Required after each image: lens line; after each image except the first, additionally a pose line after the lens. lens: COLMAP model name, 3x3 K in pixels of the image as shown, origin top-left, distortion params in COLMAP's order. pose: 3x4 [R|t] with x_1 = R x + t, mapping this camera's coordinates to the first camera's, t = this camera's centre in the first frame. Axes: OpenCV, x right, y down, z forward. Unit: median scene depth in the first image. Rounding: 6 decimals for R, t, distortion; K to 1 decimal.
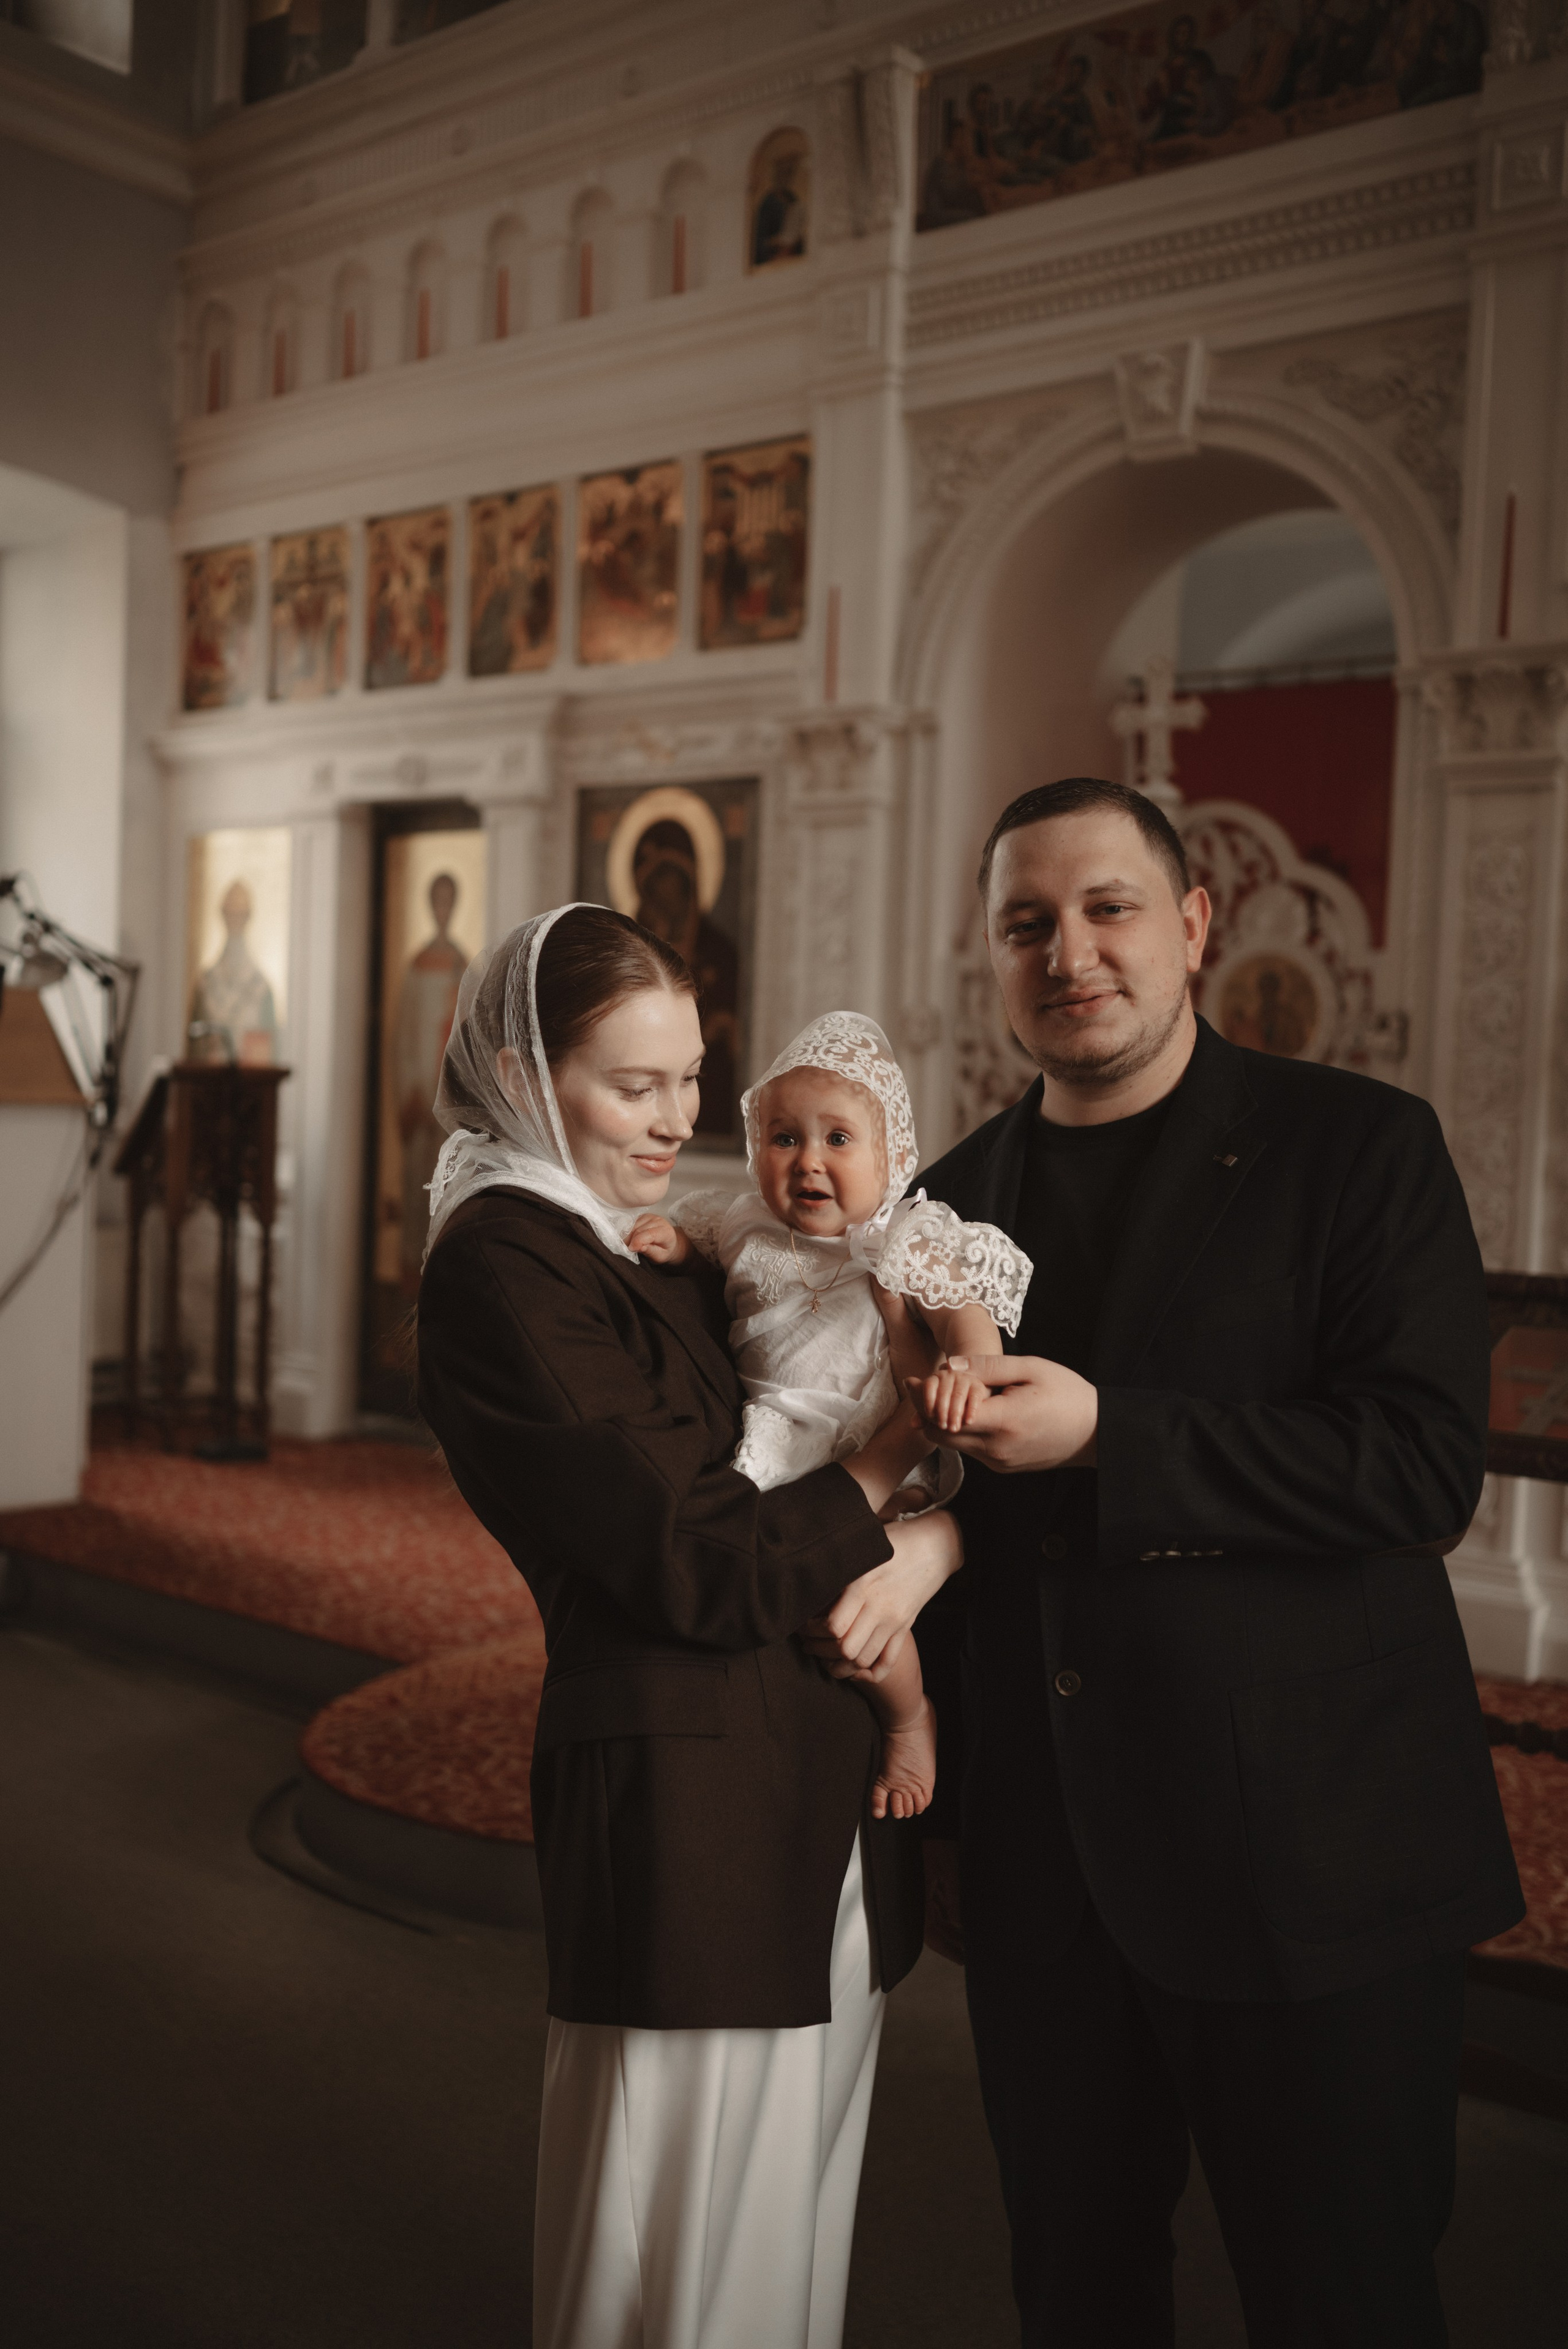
lens RADIAL K [[2216.5, 0, 770.9], [0, 2216.5, 1187.0], [0, 0, 1]] dist [-0.007902, 0.014990]
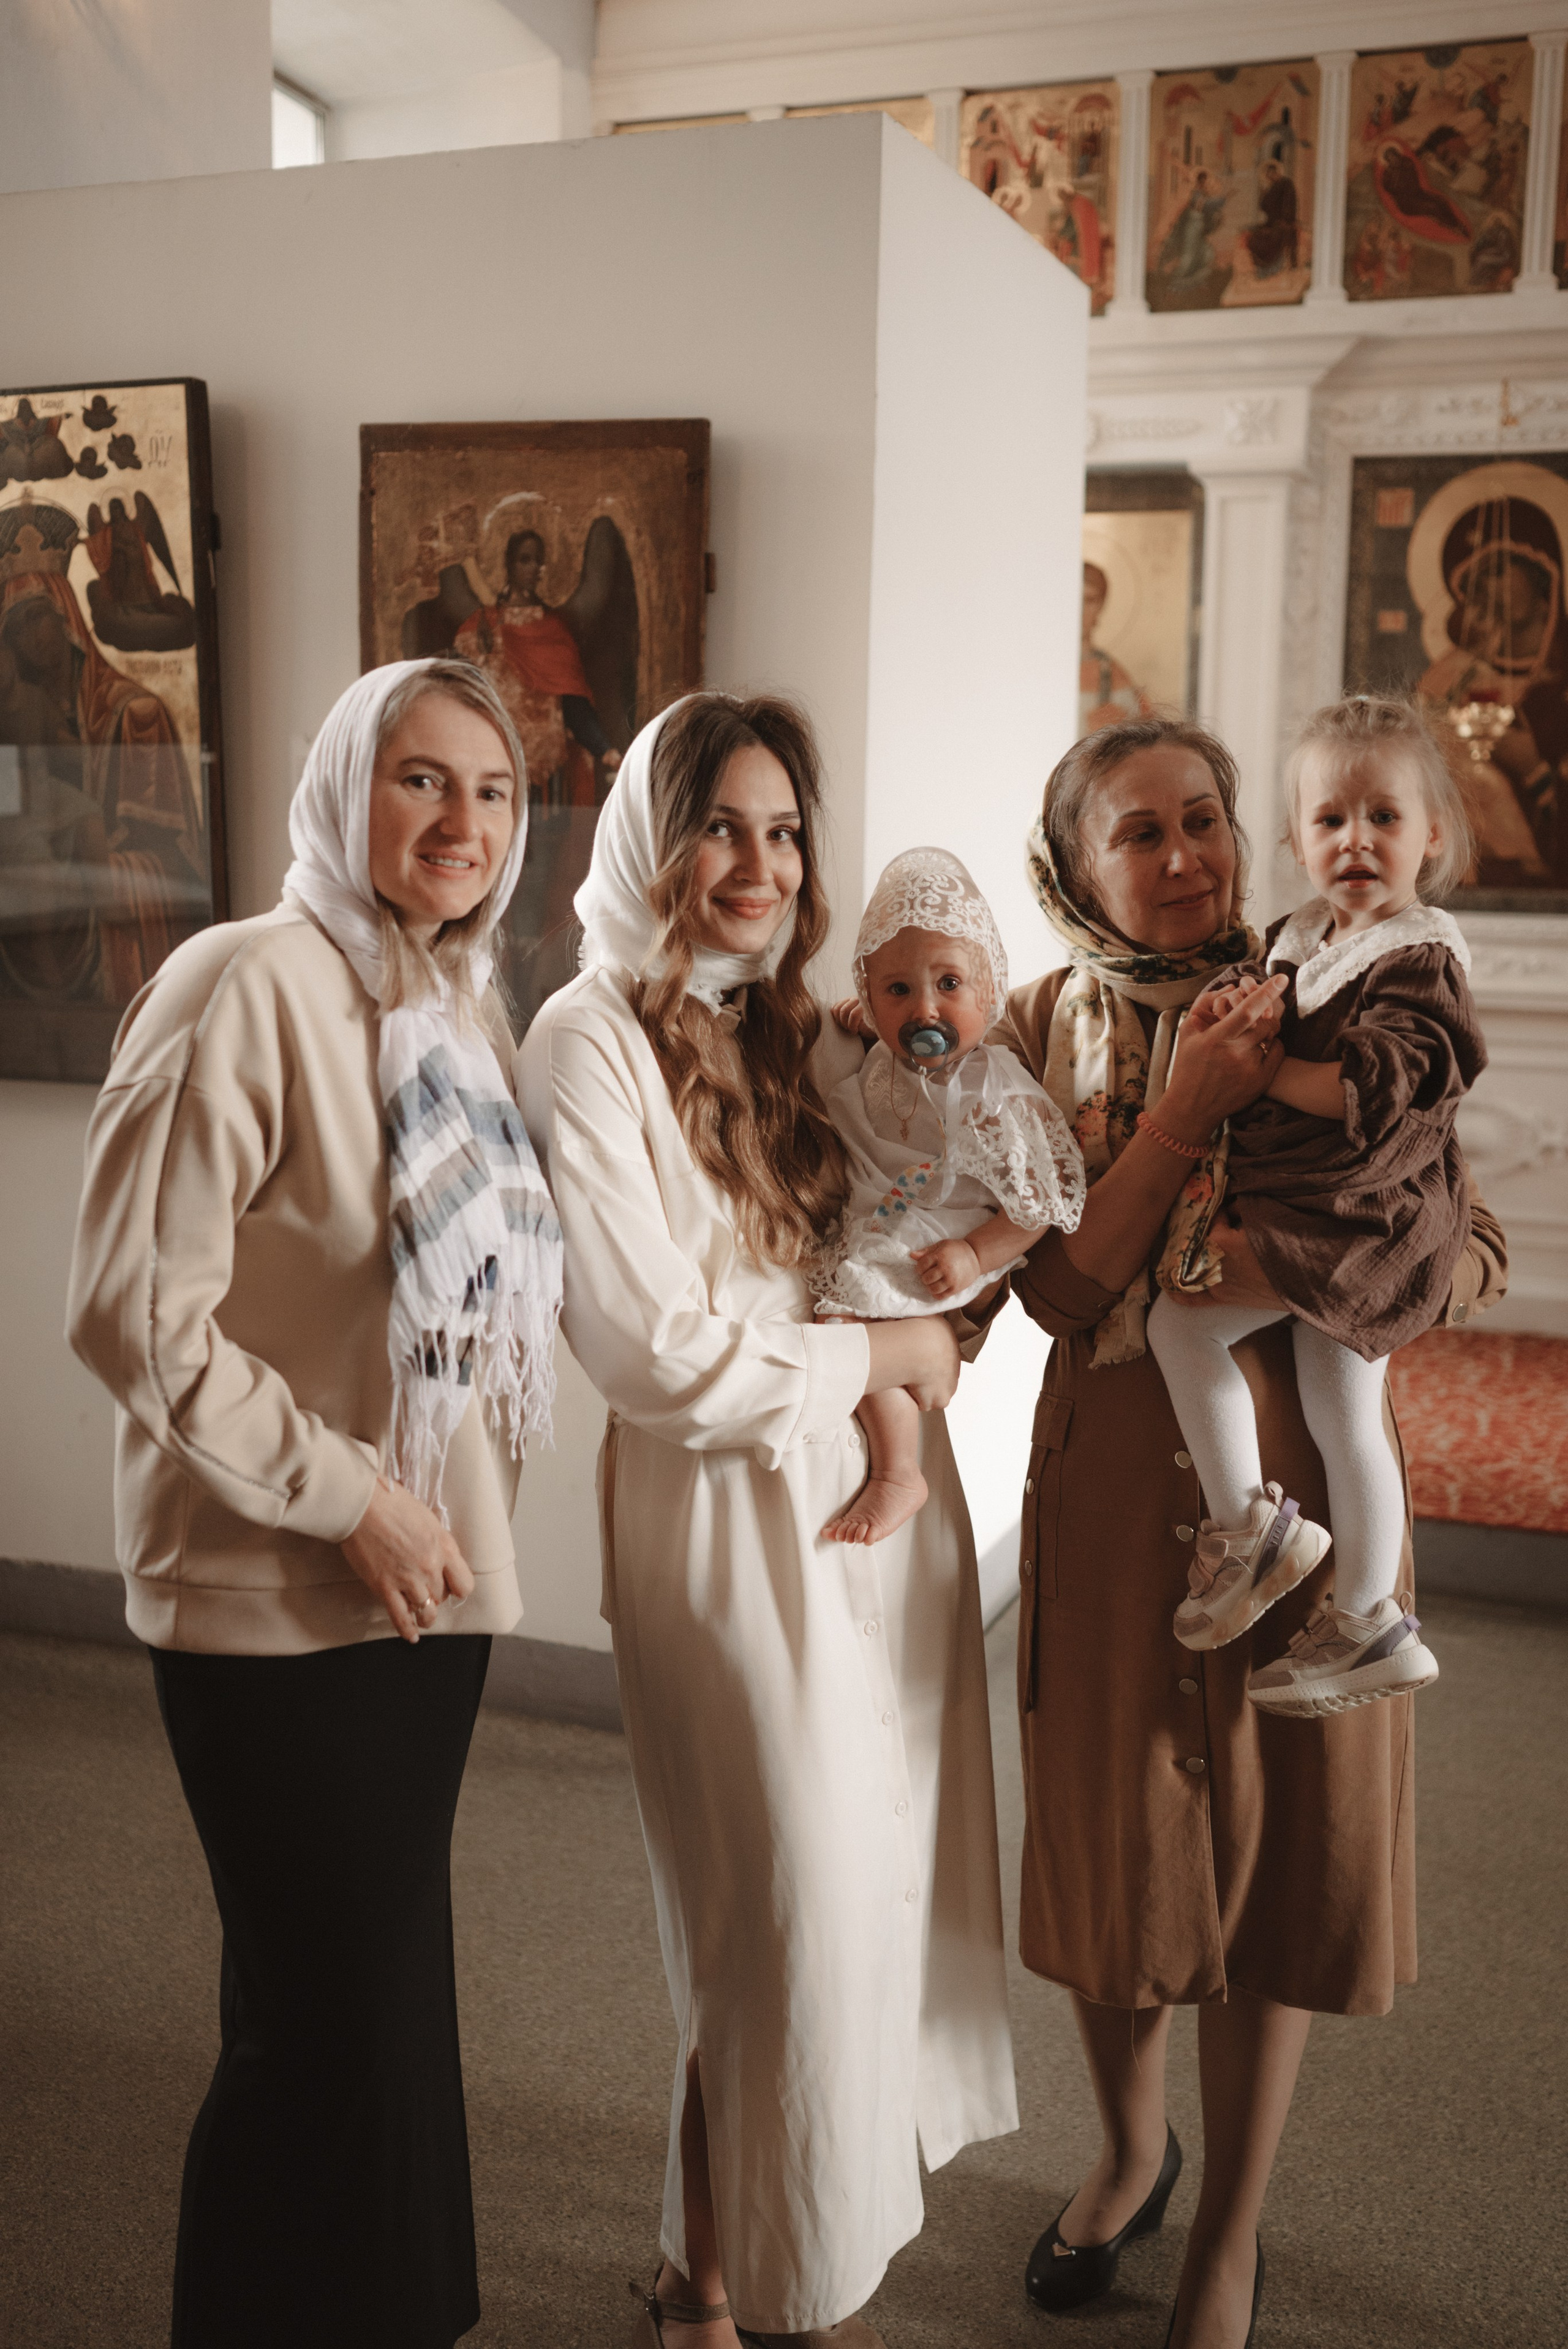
lens RADIAL K [[2386.4, 0, 772.3], [0, 2386.4, 1168.1], [0, 0, 1]] dist [0.000090, -0.000737]
pose [[0.954579, -0.067622, 0.290183, -0.601655], [0.035158, 0.992665, 0.115669, -0.035155], [-0.295877, -0.100213, 0.949955, 0.234207]]
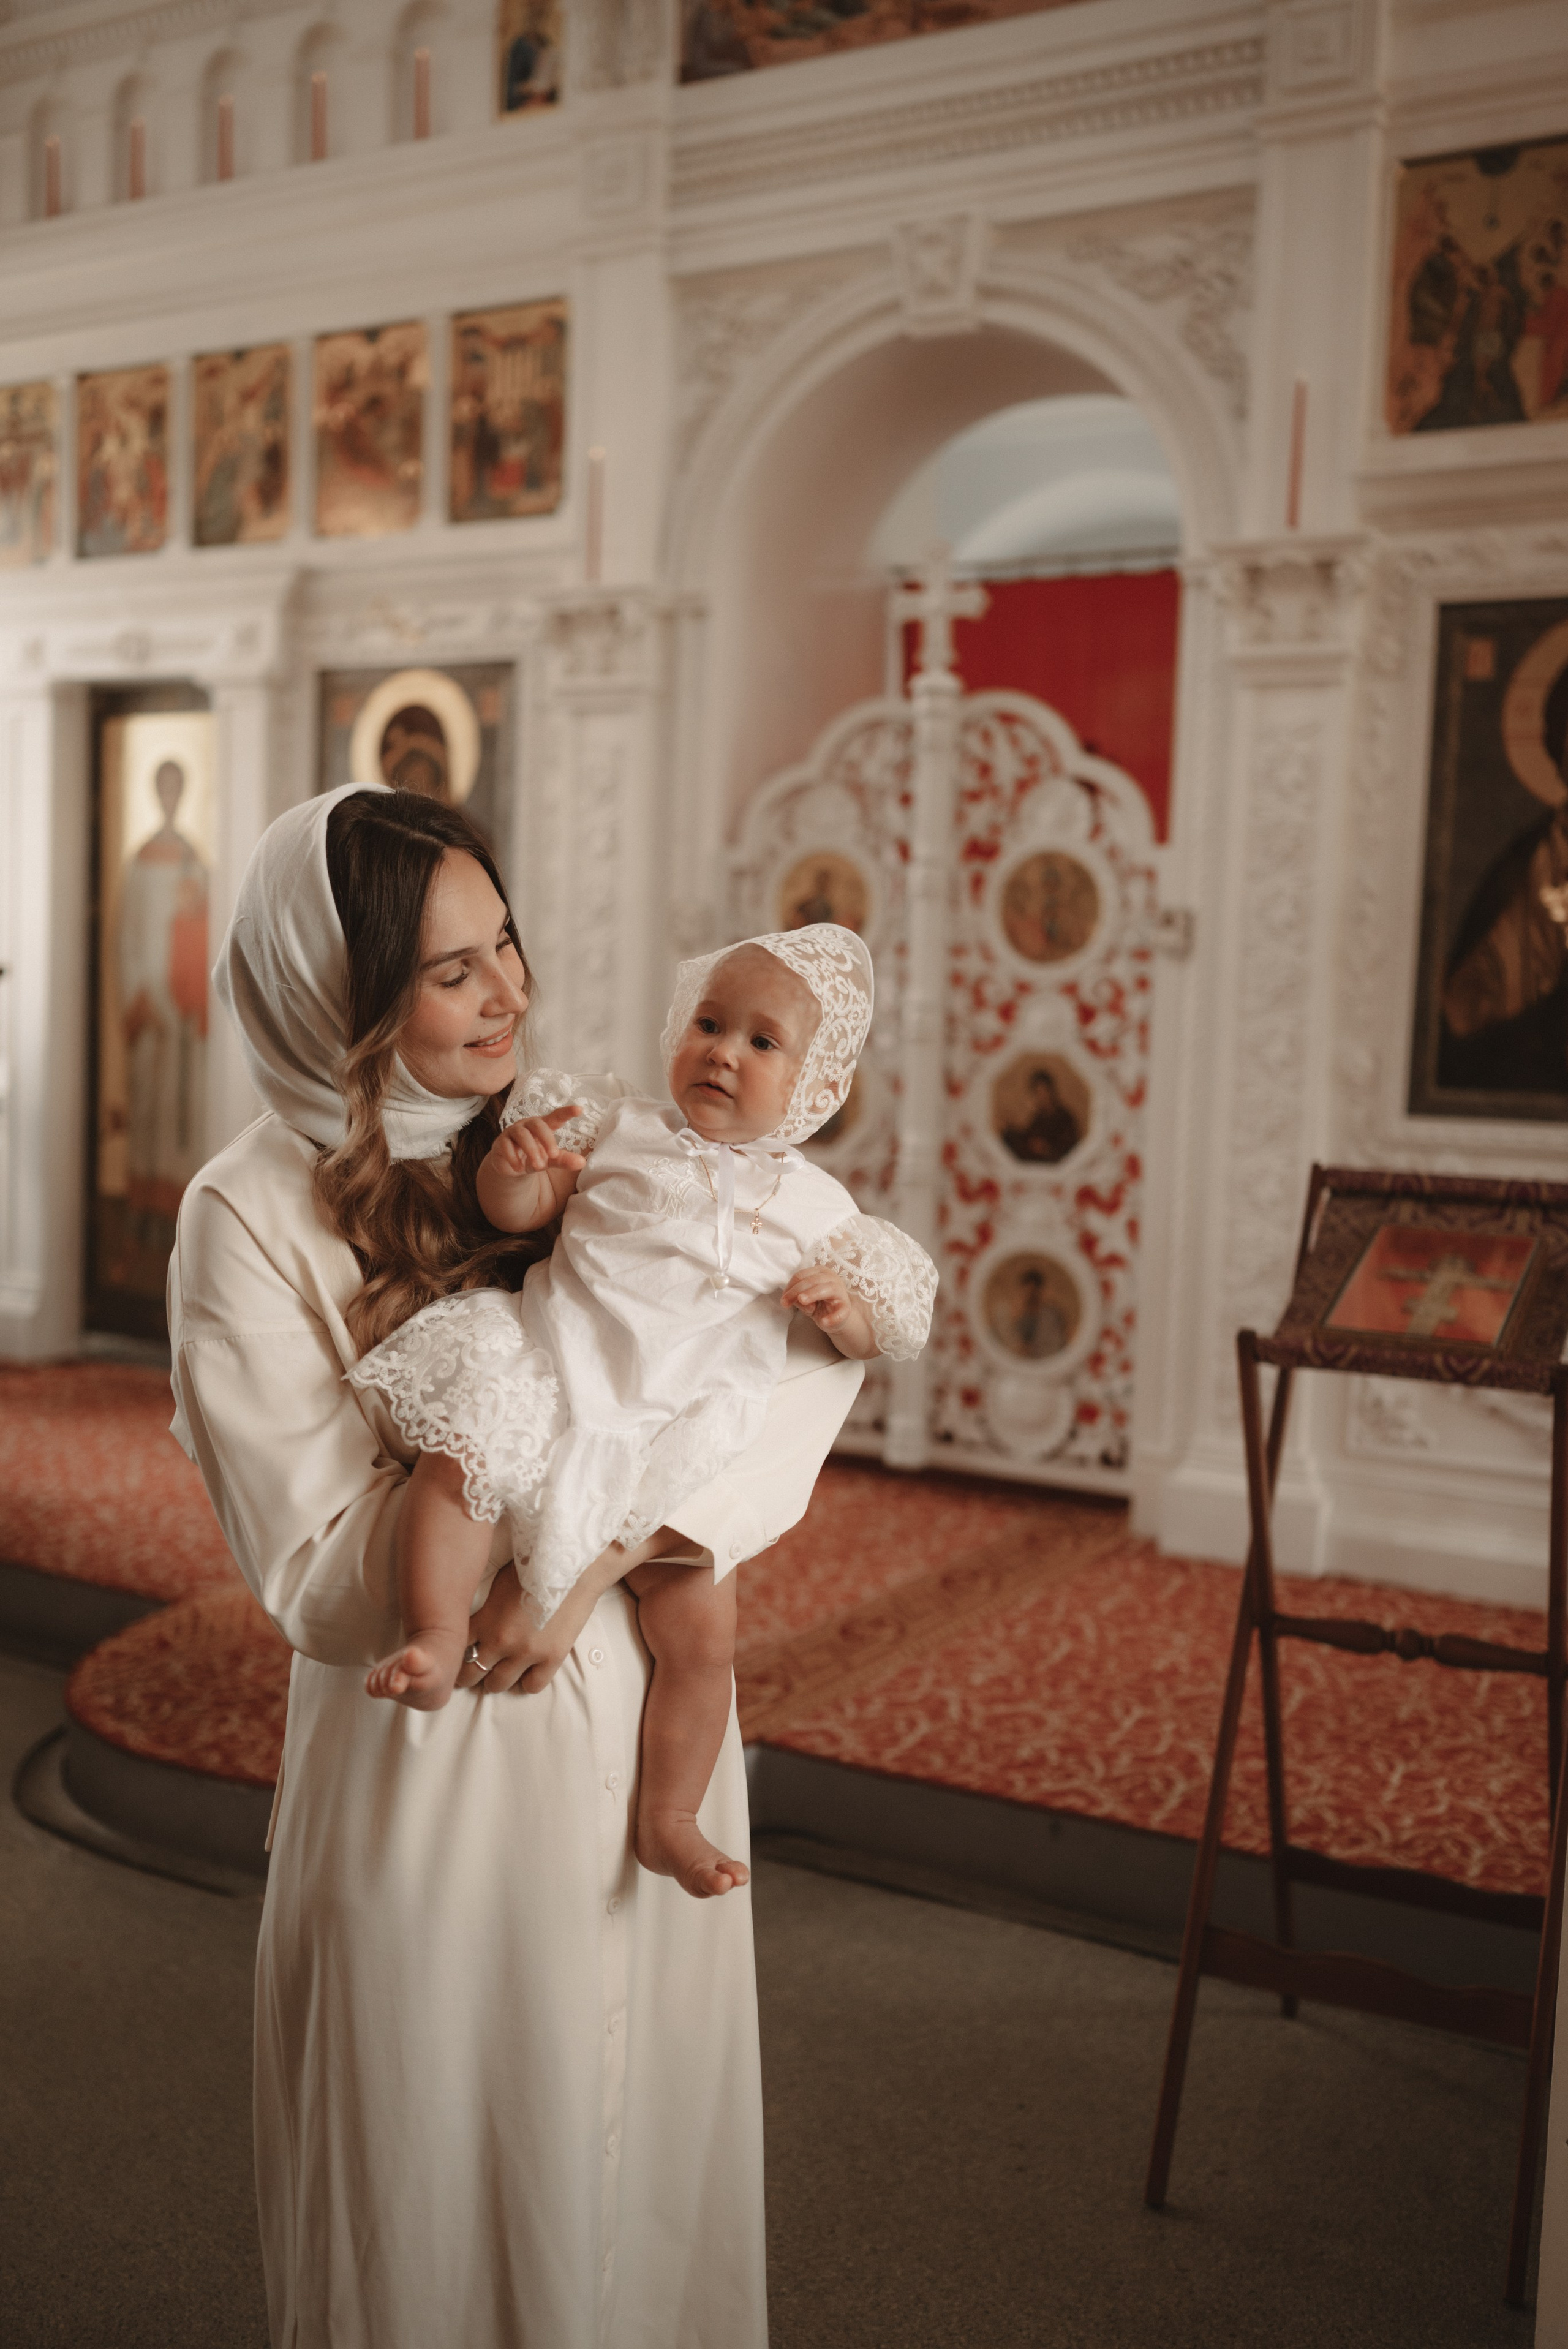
lens RADIAL K [[2216.4, 0, 776.4], [0, 2216.4, 1179.7], [0, 0, 1]] dist [-0.005588, 0.008921]
pose [[0.990189, -0.012486, 0.139178, -0.029866], [0.006992, 0.999179, 0.039895, 0.000924], [-0.139562, -0.038530, 0.989463, 0.034050]]
